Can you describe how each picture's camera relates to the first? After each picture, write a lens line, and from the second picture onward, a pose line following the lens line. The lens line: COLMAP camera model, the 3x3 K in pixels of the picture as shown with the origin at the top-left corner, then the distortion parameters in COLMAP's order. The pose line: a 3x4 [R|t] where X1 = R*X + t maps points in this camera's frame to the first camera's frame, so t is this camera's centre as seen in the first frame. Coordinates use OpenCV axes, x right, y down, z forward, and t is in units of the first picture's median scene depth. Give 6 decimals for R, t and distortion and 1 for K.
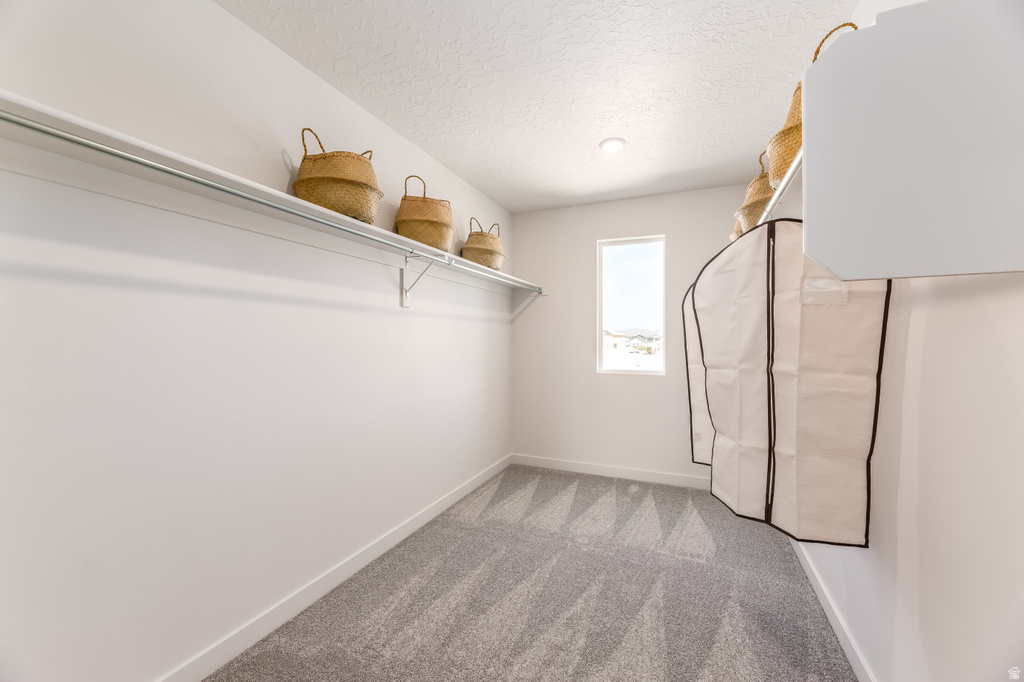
lens RADIAL K [[415.8, 0, 511.5], [0, 415.8, 342.8], [0, 0, 1]] dist [0.003832, -0.000831]
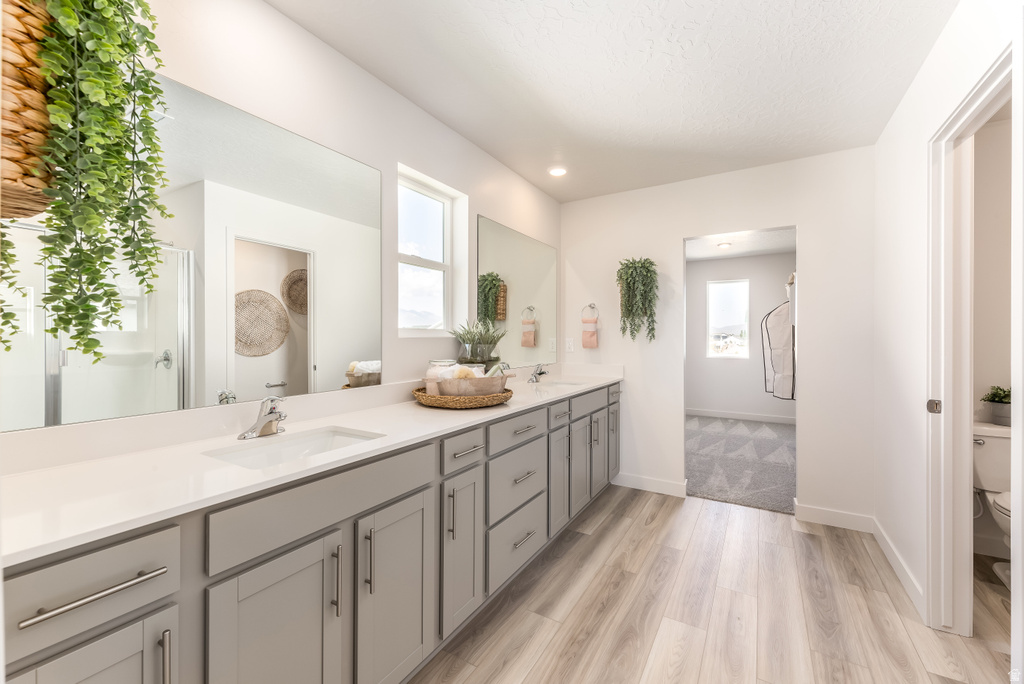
lens RADIAL K [[415.8, 0, 511.5], [0, 415.8, 341.1], [0, 0, 1]] dist [0.003832, -0.000831]
pose [[0.990616, -0.000372, -0.136677, -0.532109], [0.000455, 1.000000, 0.000573, 0.002380], [0.136676, -0.000630, 0.990616, -1.218221]]
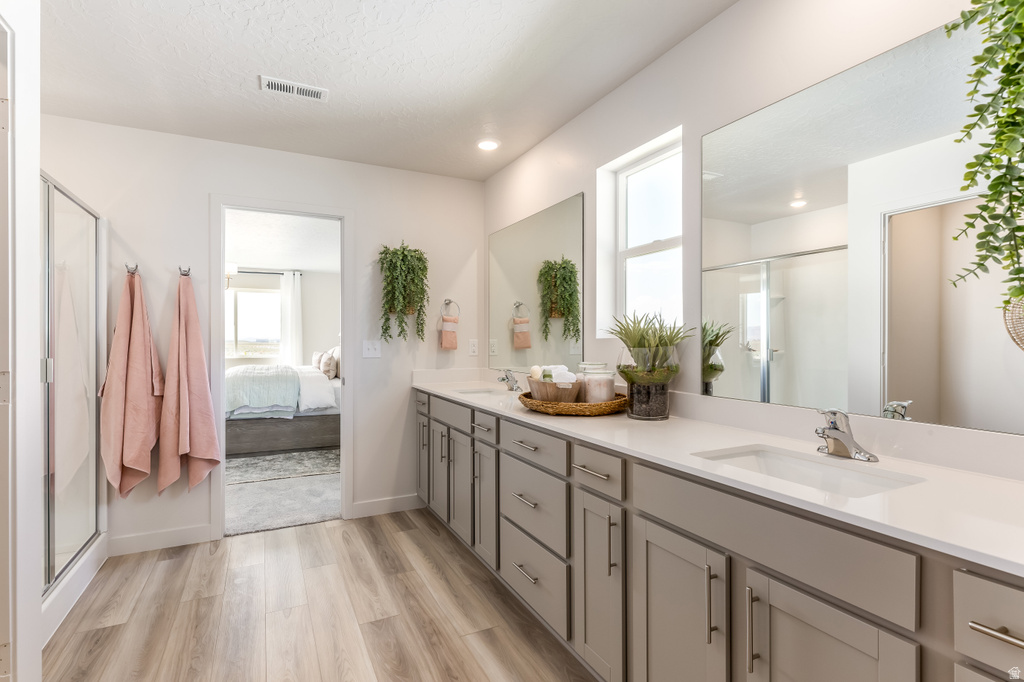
lens RADIAL K [[499.7, 0, 511.7], [0, 499.7, 338.0], [0, 0, 1]] dist [-0.024783, -0.000324]
pose [[-0.648690, -0.002961, -0.761047, 1.502784], [-0.006162, 0.999980, 0.001362, -0.017703], [0.761028, 0.005573, -0.648695, 3.594278]]
